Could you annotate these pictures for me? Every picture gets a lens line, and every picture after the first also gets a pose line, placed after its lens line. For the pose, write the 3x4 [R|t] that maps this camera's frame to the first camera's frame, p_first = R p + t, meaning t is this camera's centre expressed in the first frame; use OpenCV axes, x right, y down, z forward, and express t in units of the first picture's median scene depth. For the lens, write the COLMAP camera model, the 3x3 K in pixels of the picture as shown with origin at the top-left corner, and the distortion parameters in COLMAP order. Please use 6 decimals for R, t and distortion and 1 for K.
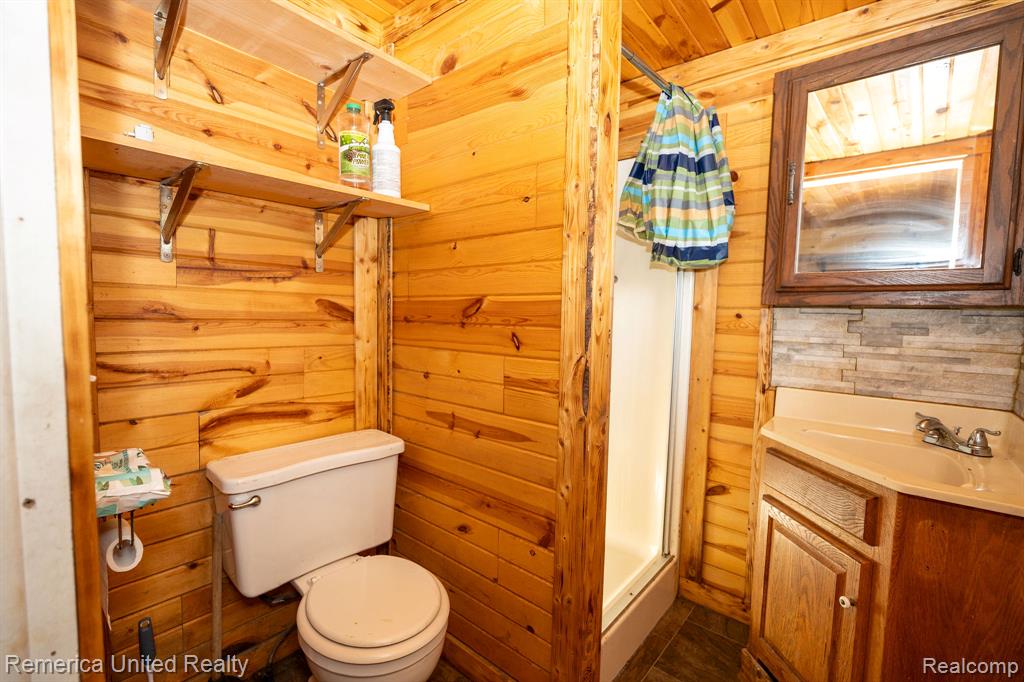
lens RADIAL K [[448.9, 0, 518.0], [0, 448.9, 343.2], [0, 0, 1]] dist [-0.007651, 0.001412]
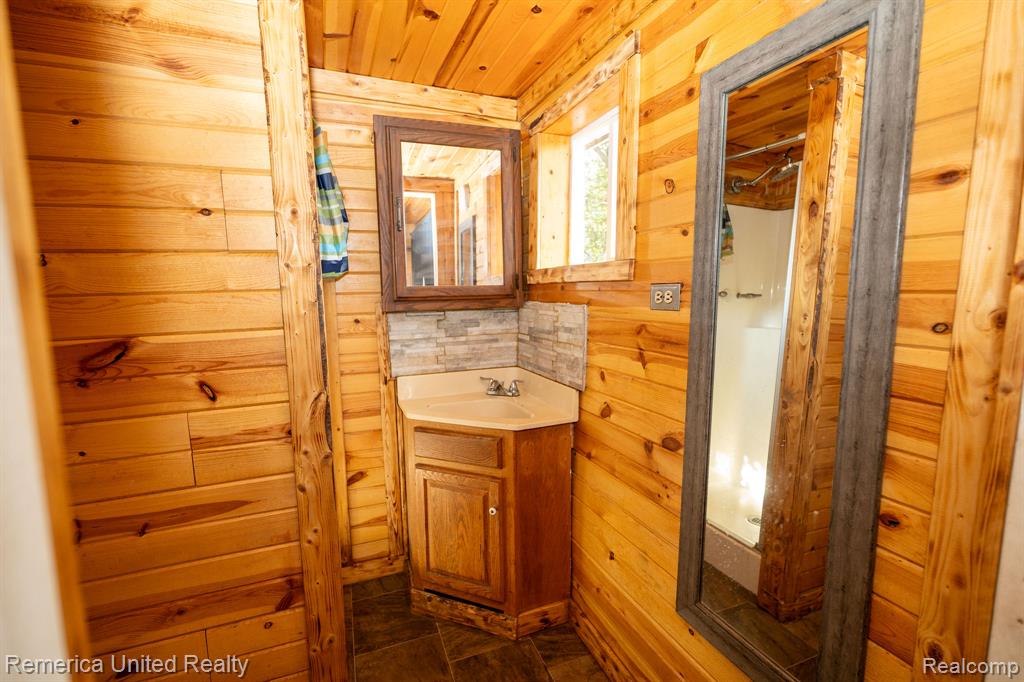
lens RADIAL K [[448.9, 0, 516.0], [0, 448.9, 343.1], [0, 0, 1]] dist [-0.007651, 0.001412]
pose [[0.481124, -0.133507, 0.866427, -0.370275], [0.087525, 0.990713, 0.104055, -0.109560], [-0.872272, 0.025770, 0.488341, 0.128285]]
